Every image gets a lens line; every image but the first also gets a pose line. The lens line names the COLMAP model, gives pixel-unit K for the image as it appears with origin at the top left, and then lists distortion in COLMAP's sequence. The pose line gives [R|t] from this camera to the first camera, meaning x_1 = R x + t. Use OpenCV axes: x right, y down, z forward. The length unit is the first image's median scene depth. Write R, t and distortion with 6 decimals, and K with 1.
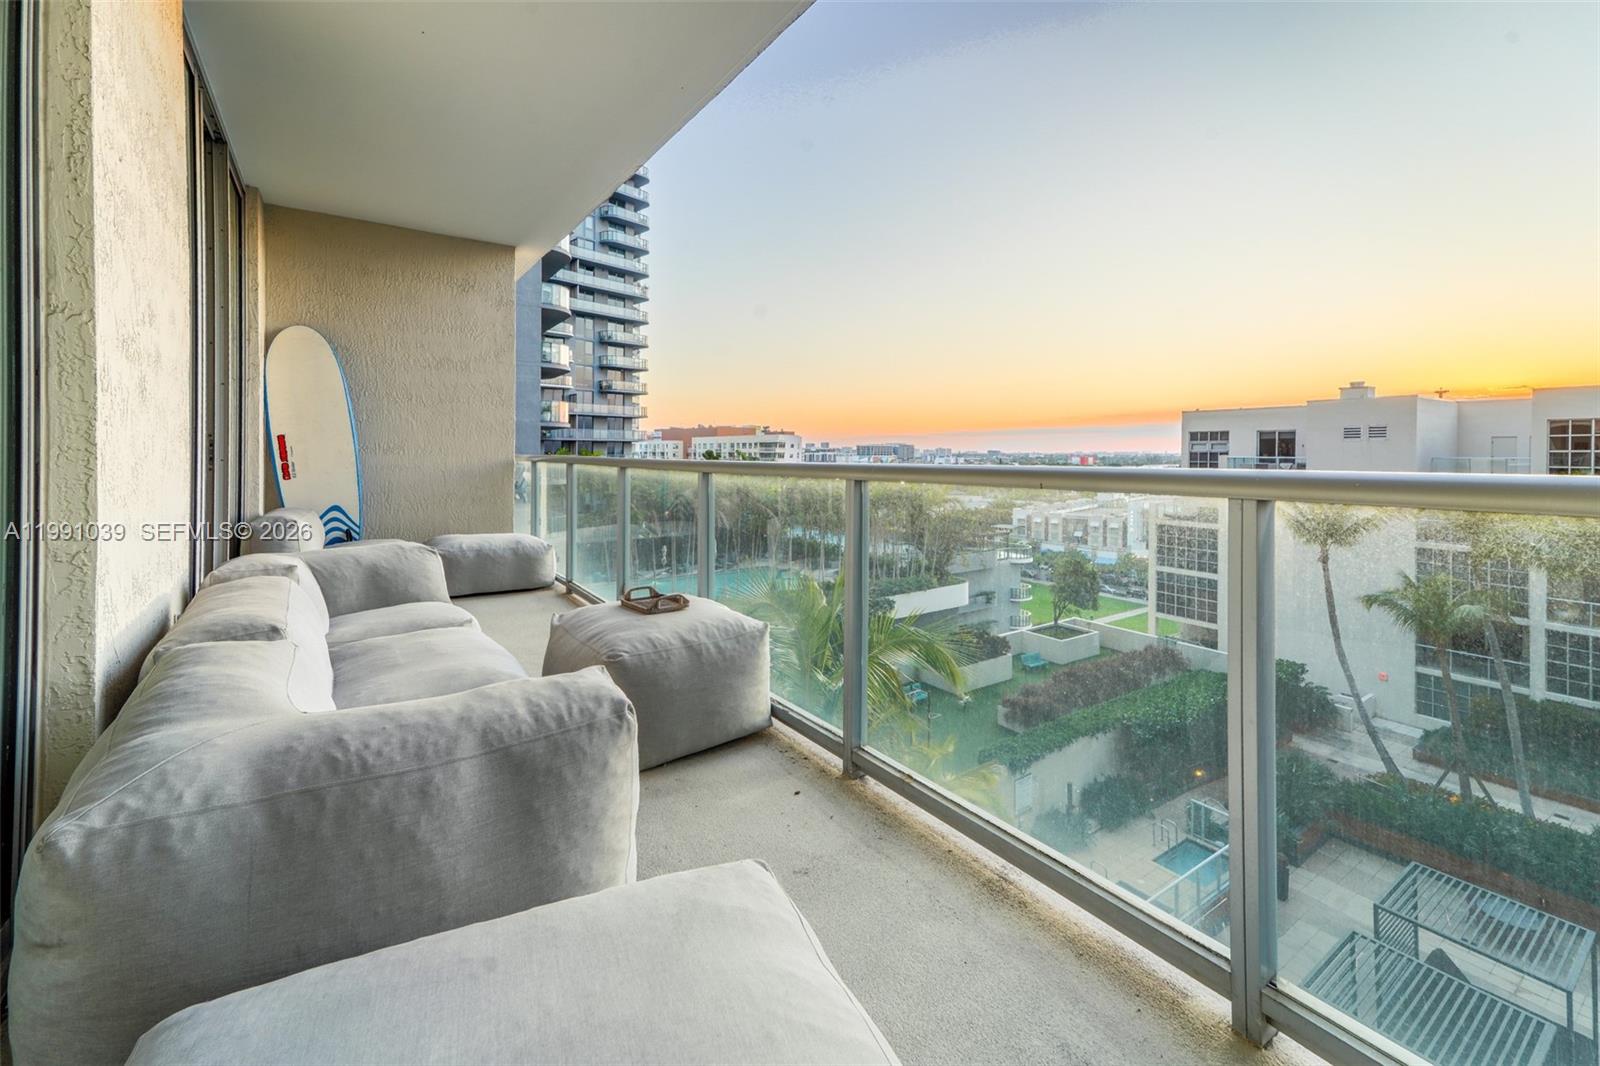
lens RADIAL K [[661.8, 0, 797.4], [0, 661.8, 450.7], [0, 0, 1]] dist [0.000698, 0.000165]
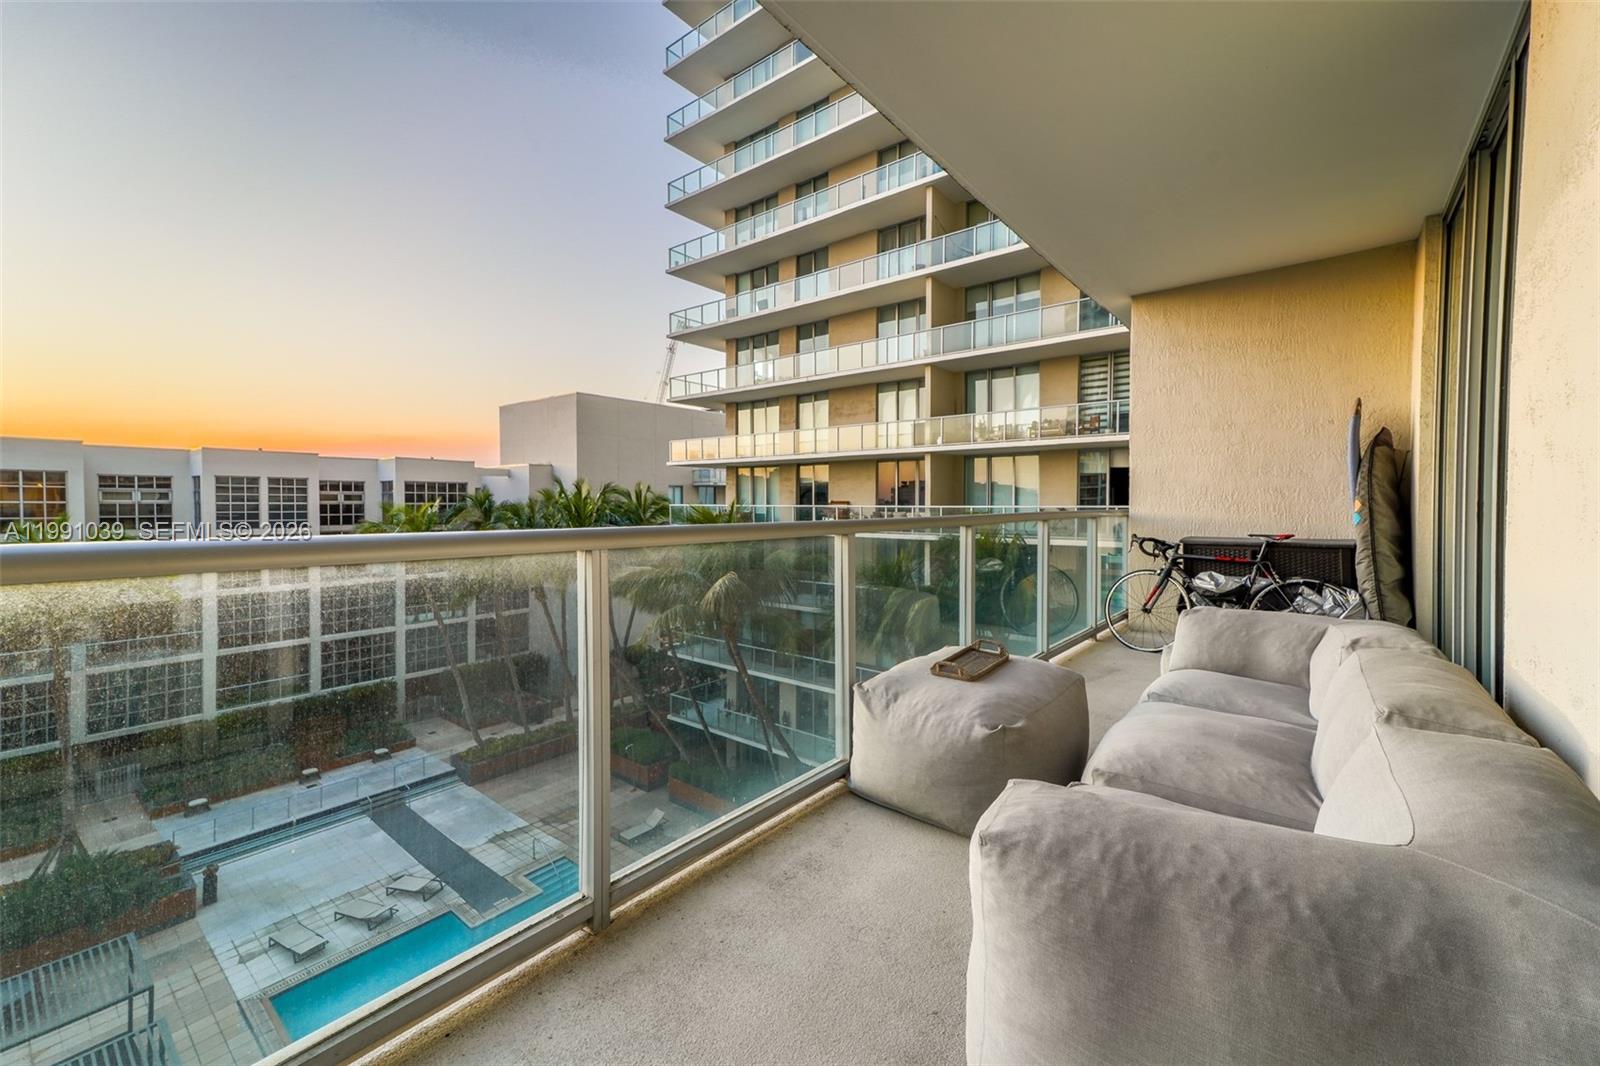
lens RADIAL K [[639.5, 0, 811.2], [0, 639.5, 526.3], [0, 0, 1]] dist [0.001189, 0.000218]
pose [[-0.302109, -0.032162, 0.952731, -0.182284], [-0.000533, 0.999436, 0.033570, 0.001227], [-0.953273, 0.009634, -0.301956, 0.265901]]
